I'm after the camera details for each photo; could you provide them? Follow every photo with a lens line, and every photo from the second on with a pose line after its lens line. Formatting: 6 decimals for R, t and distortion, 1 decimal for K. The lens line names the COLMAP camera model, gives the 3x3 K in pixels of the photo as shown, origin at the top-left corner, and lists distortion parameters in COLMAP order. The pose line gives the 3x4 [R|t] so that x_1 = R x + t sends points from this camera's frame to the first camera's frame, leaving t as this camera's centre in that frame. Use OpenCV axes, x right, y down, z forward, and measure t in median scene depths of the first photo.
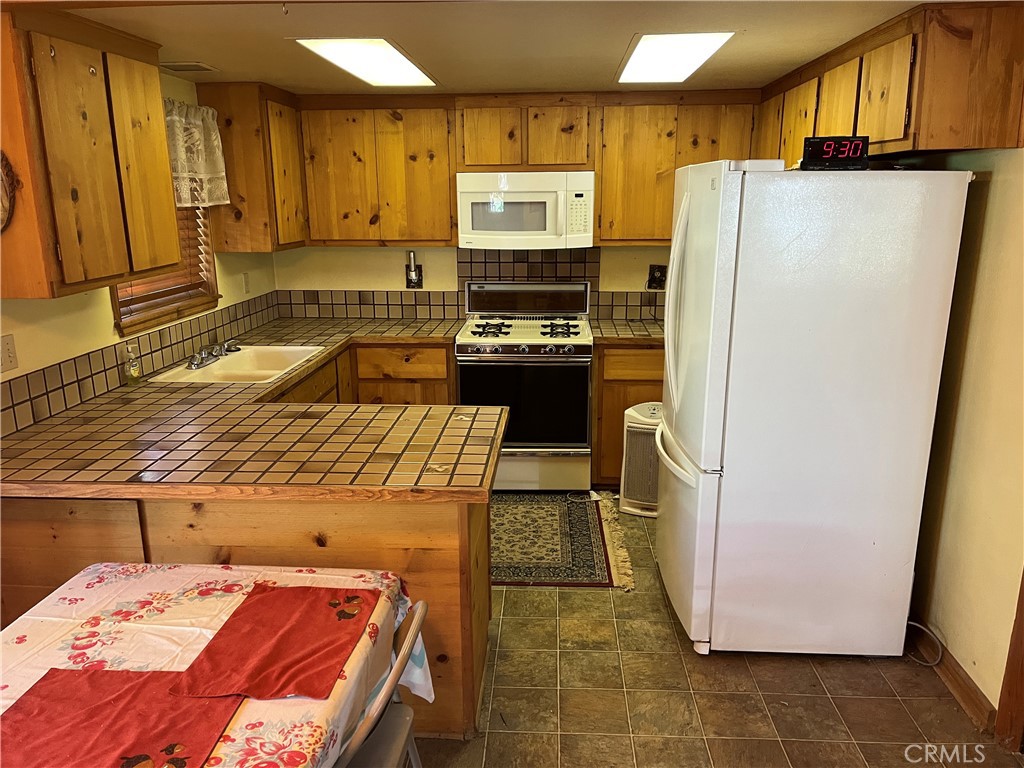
lens RADIAL K [[770.8, 0, 517.4], [0, 770.8, 386.4], [0, 0, 1]] dist [0.054234, -0.055968]
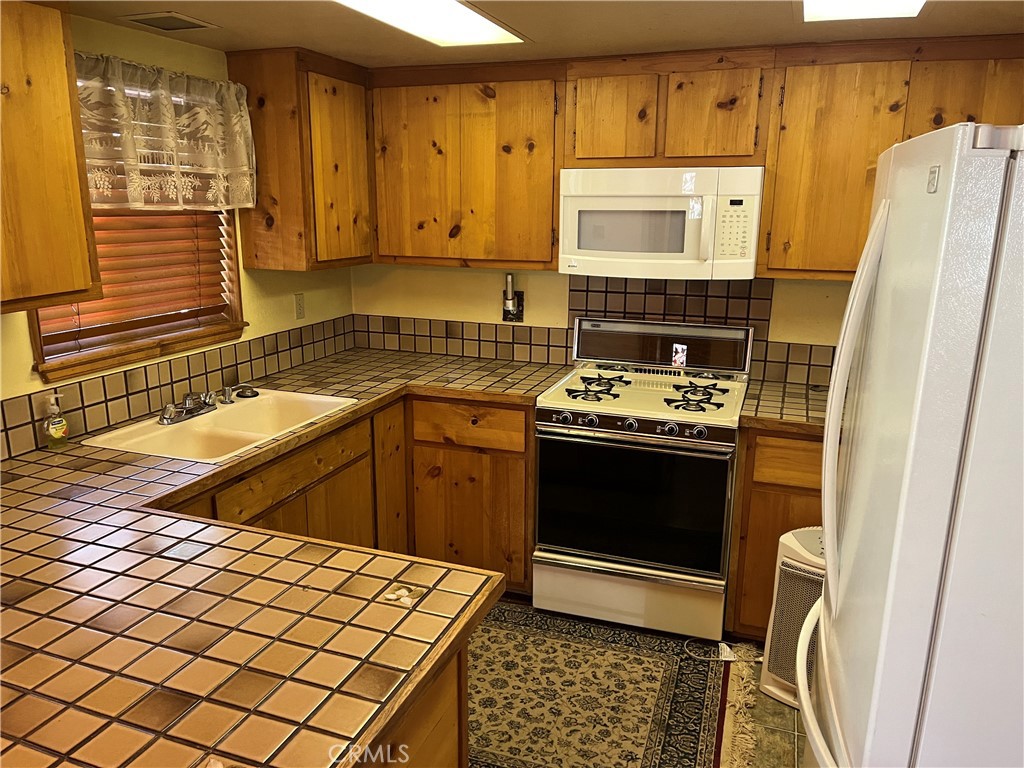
lens RADIAL K [[770.8, 0, 508.5], [0, 770.8, 381.1], [0, 0, 1]] dist [0.054234, -0.055968]
pose [[0.955083, 0.080313, -0.285249, 0.095902], [-0.083853, 0.996478, -0.000197, -0.077079], [0.284228, 0.024108, 0.958454, 0.309088]]
